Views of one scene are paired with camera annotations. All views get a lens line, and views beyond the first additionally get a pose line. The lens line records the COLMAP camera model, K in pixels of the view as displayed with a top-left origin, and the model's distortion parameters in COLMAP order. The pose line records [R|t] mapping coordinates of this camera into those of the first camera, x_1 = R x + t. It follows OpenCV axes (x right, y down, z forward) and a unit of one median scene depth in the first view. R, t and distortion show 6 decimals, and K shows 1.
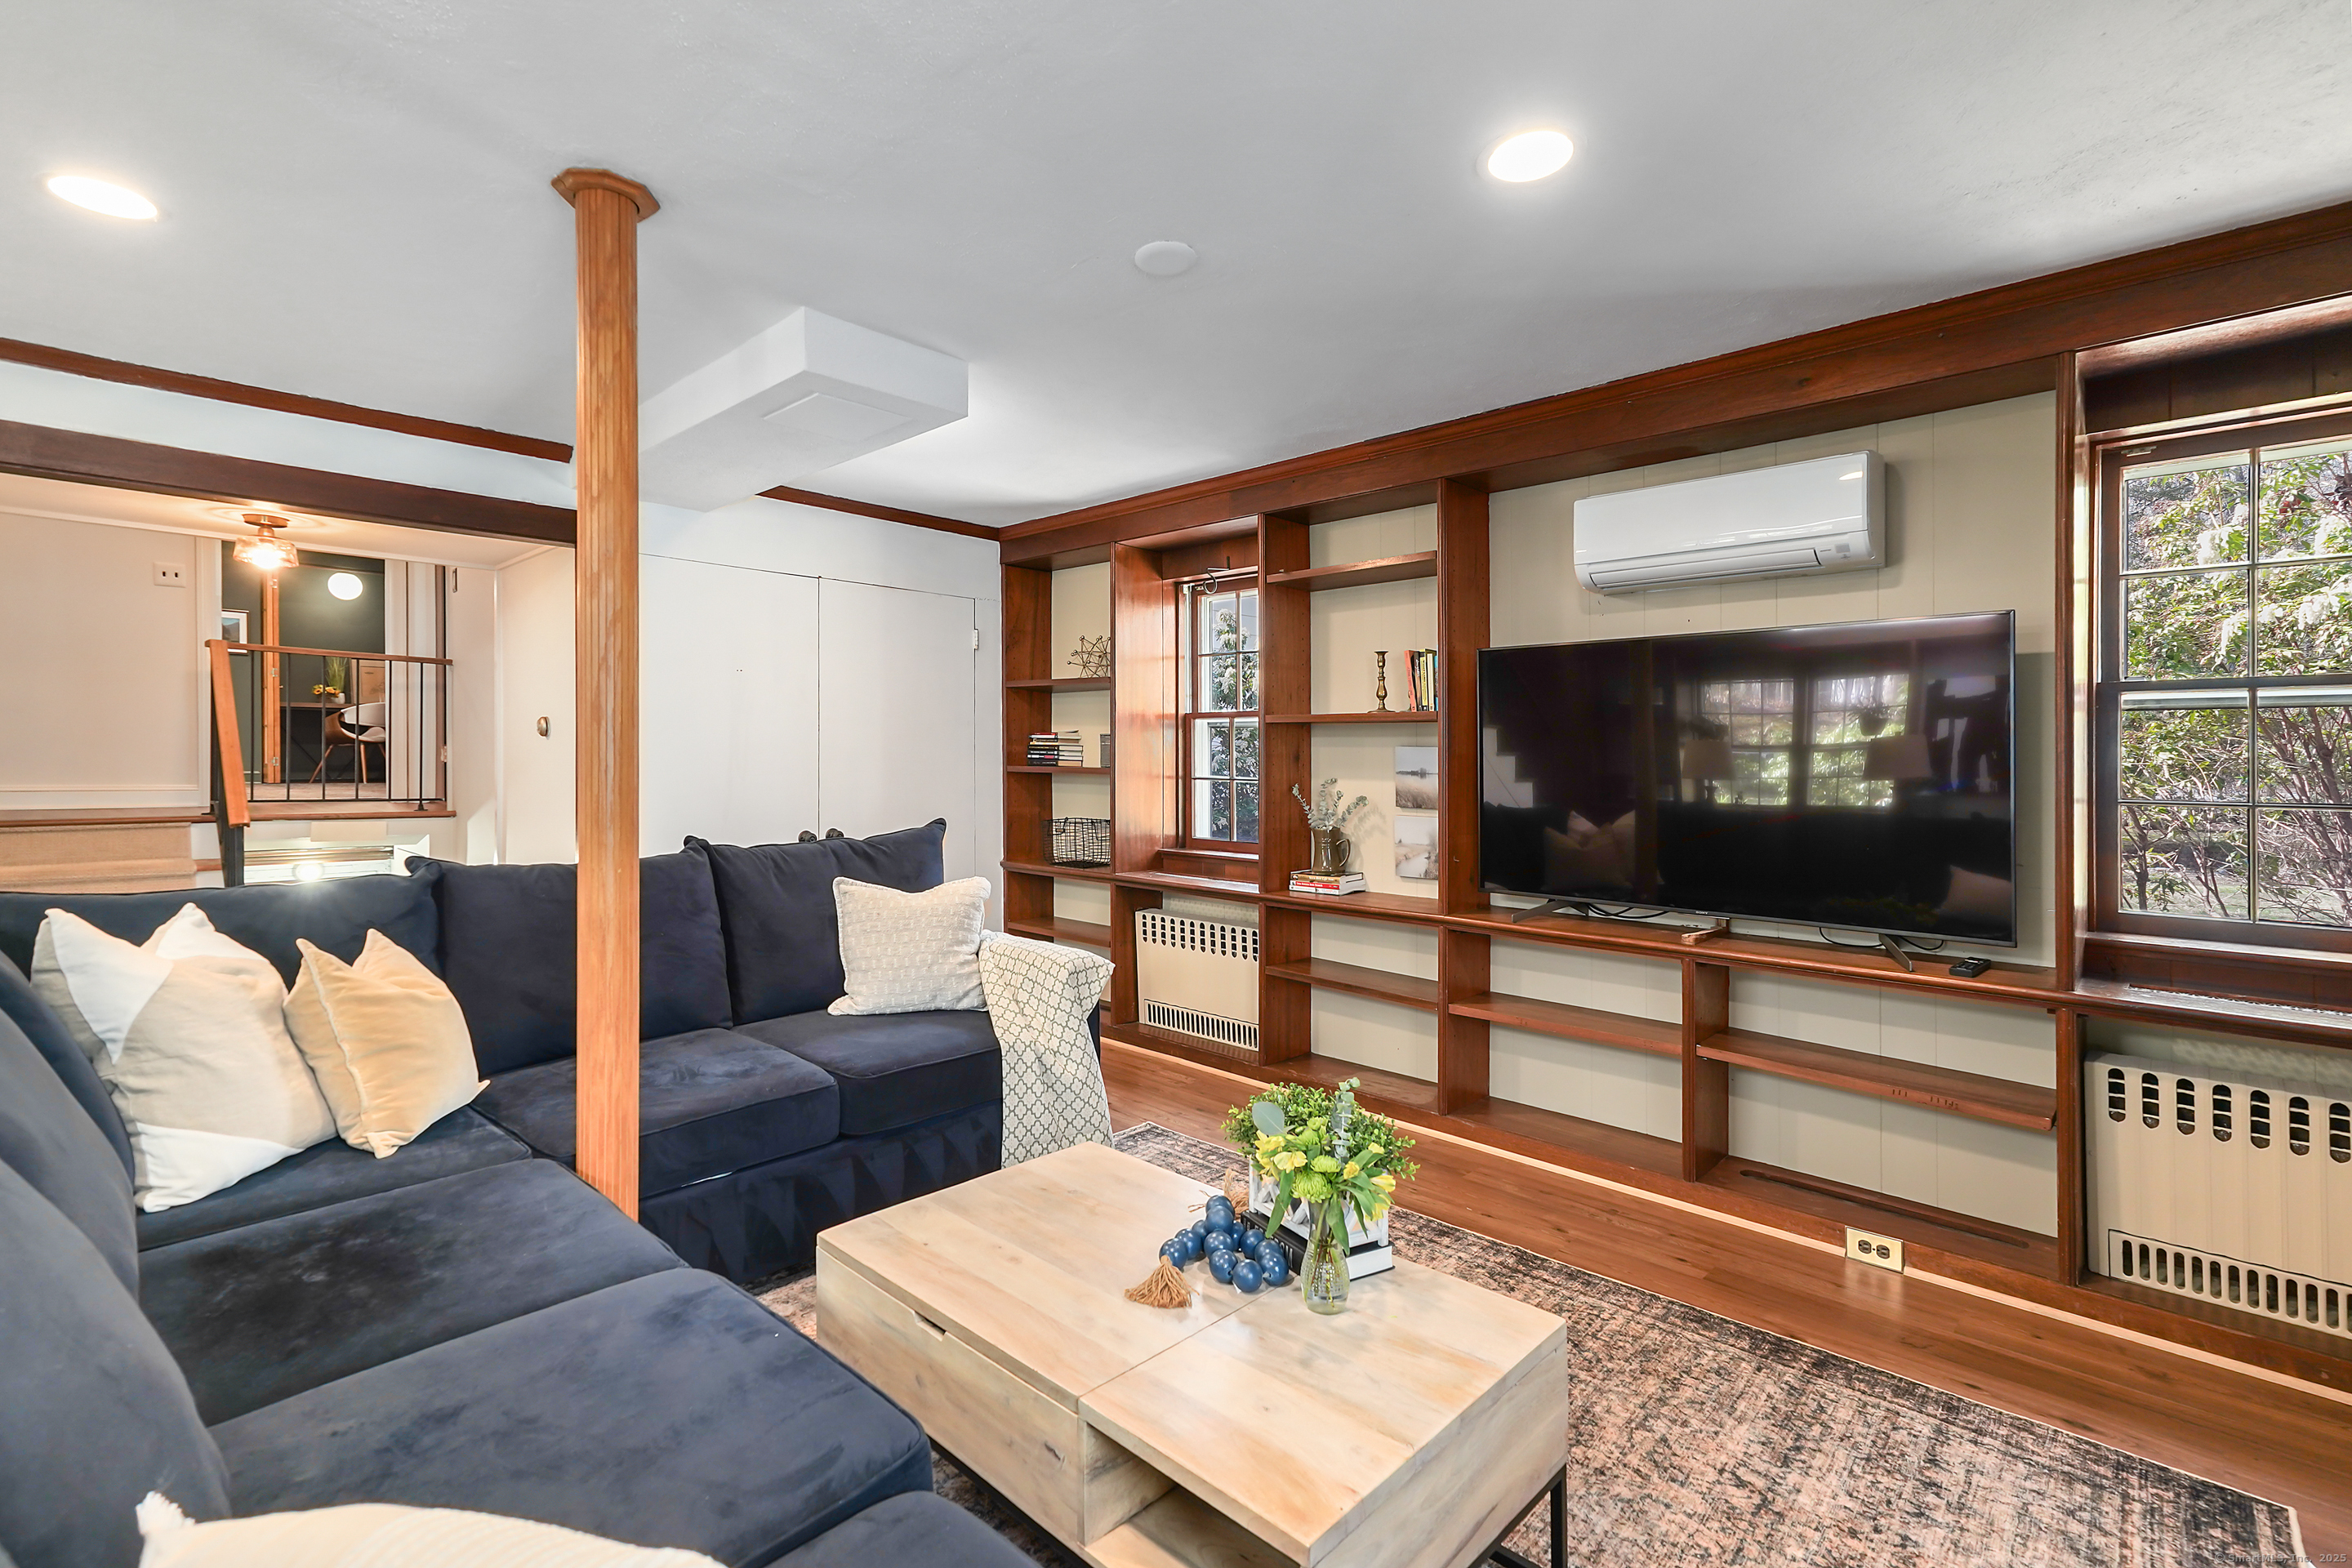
lens RADIAL K [[1082.5, 0, 1154.0], [0, 1082.5, 787.5], [0, 0, 1]] dist [-0.026634, 0.024097]
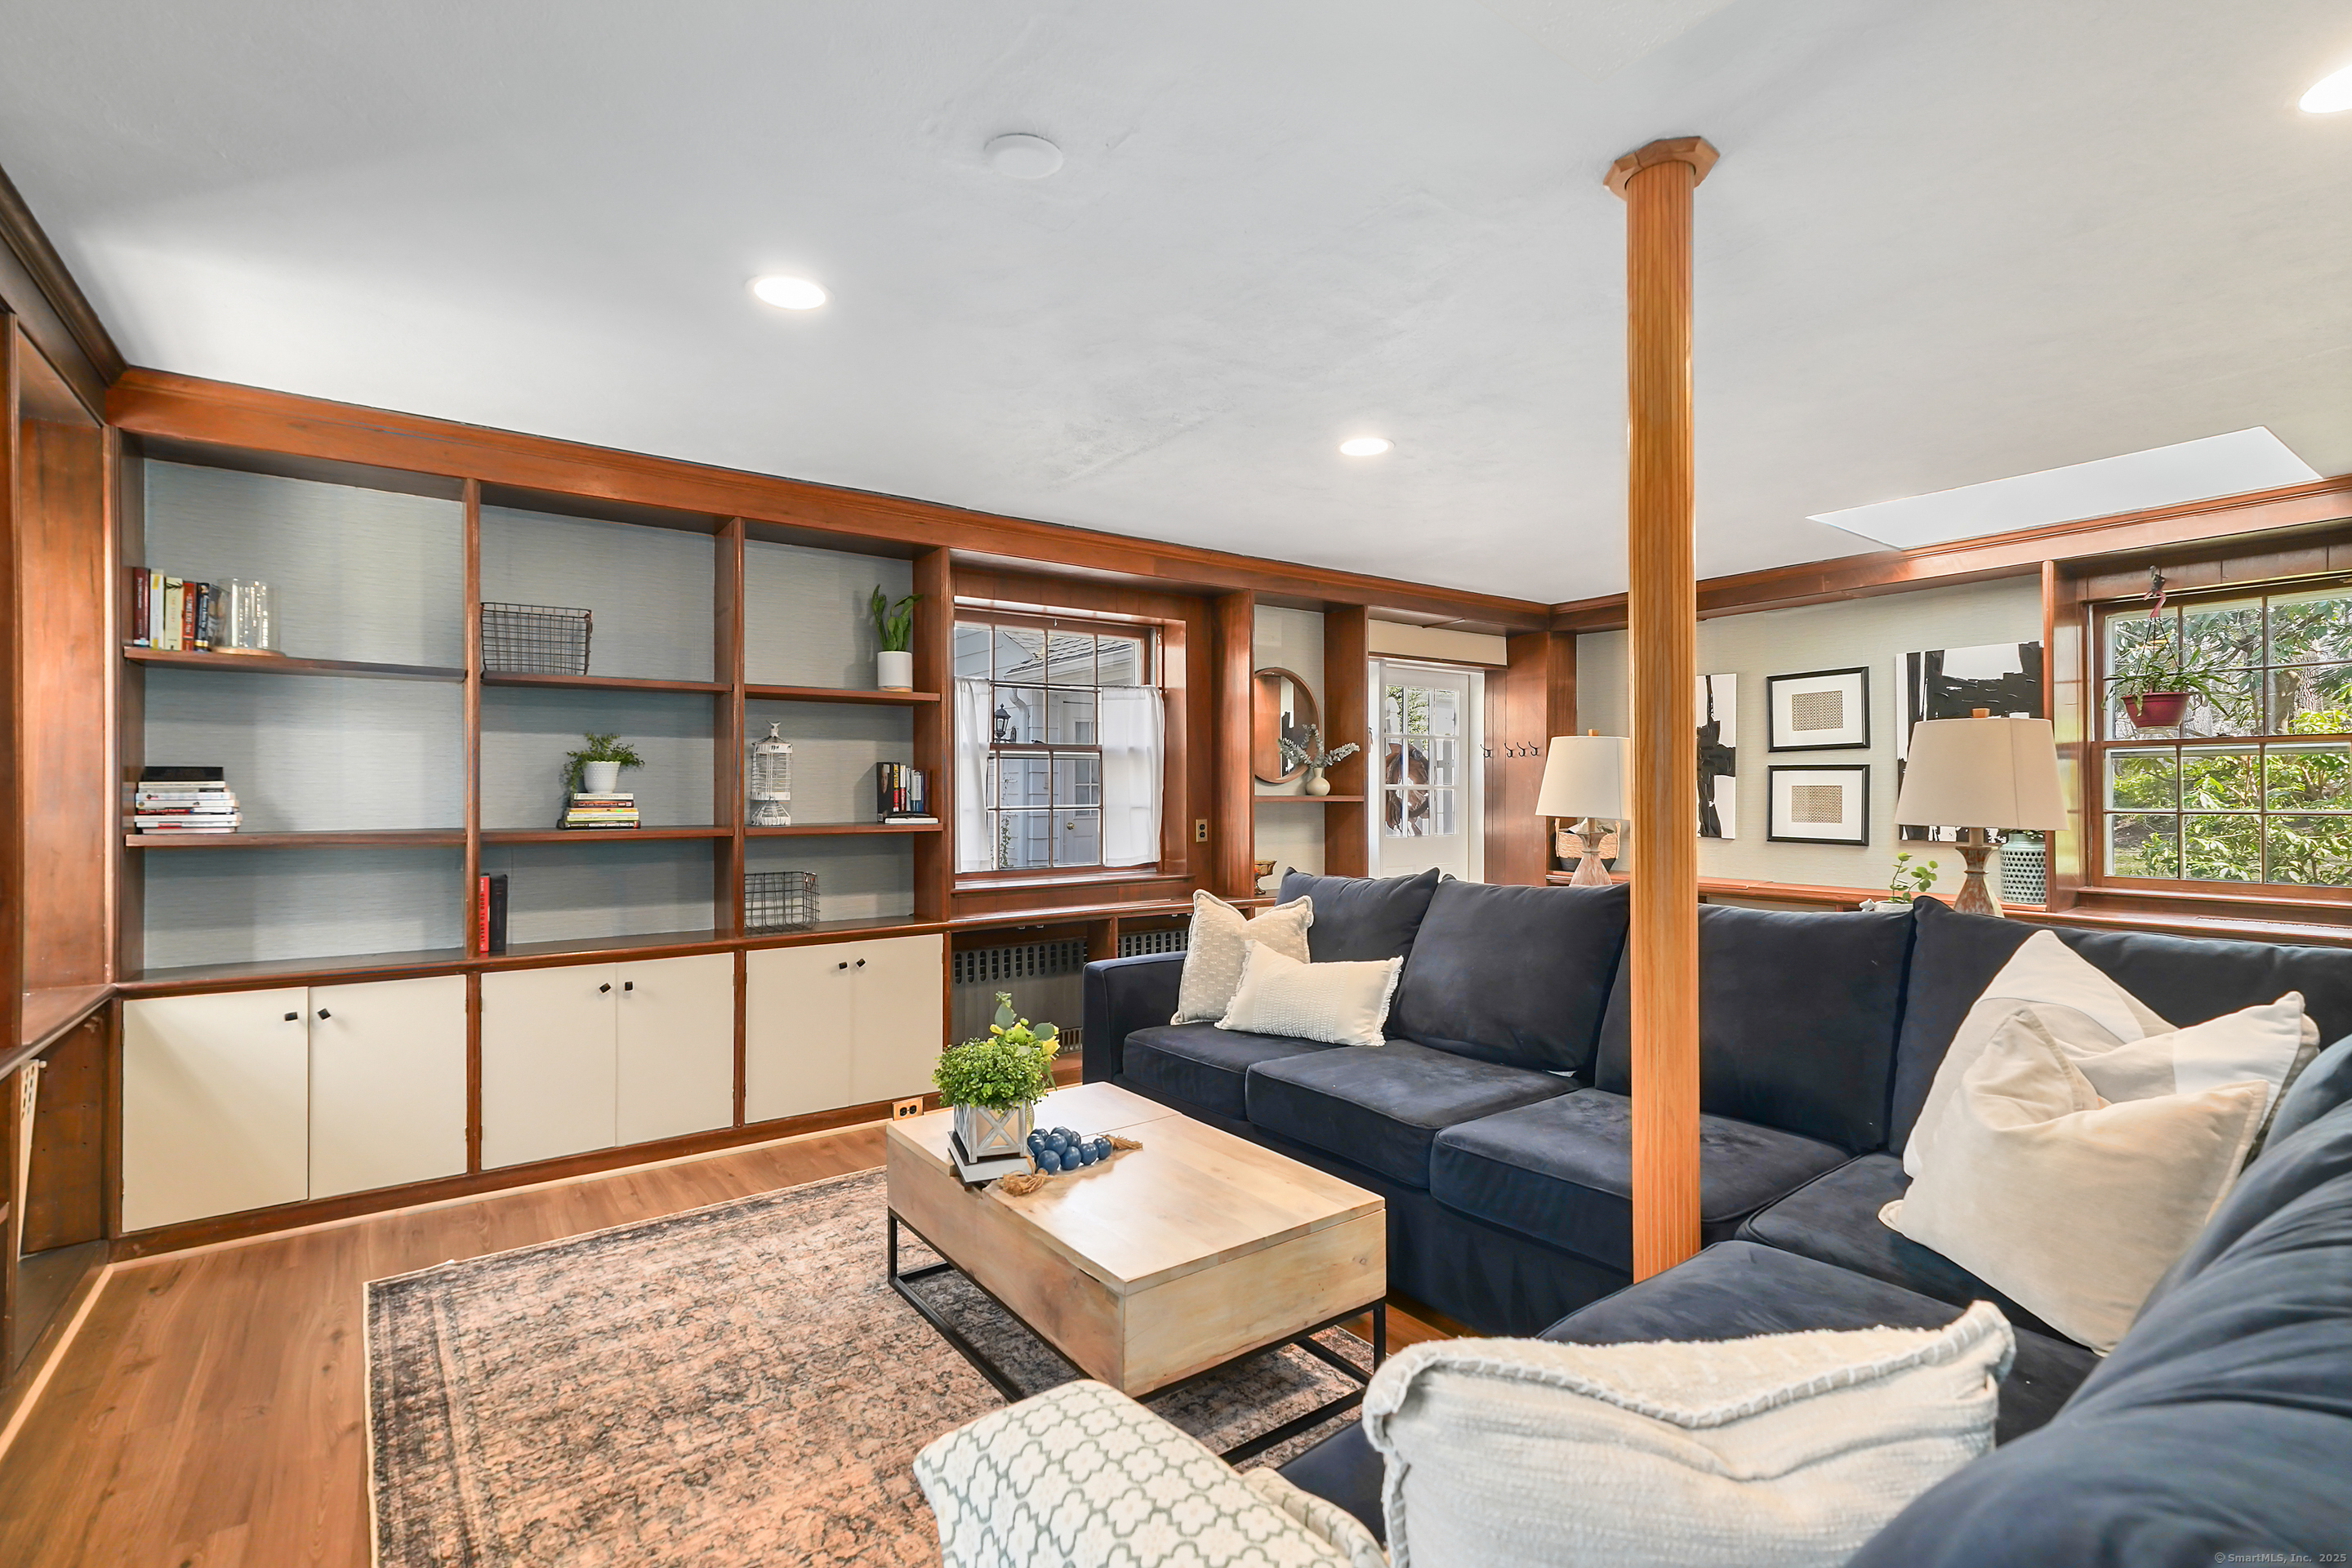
lens RADIAL K [[1082.5, 0, 1154.0], [0, 1082.5, 787.5], [0, 0, 1]] dist [-0.026634, 0.024097]
pose [[-0.985833, -0.007406, 0.167565, -0.245090], [-0.002976, 0.999640, 0.026673, -0.056574], [-0.167702, 0.025797, -0.985500, 2.071589]]
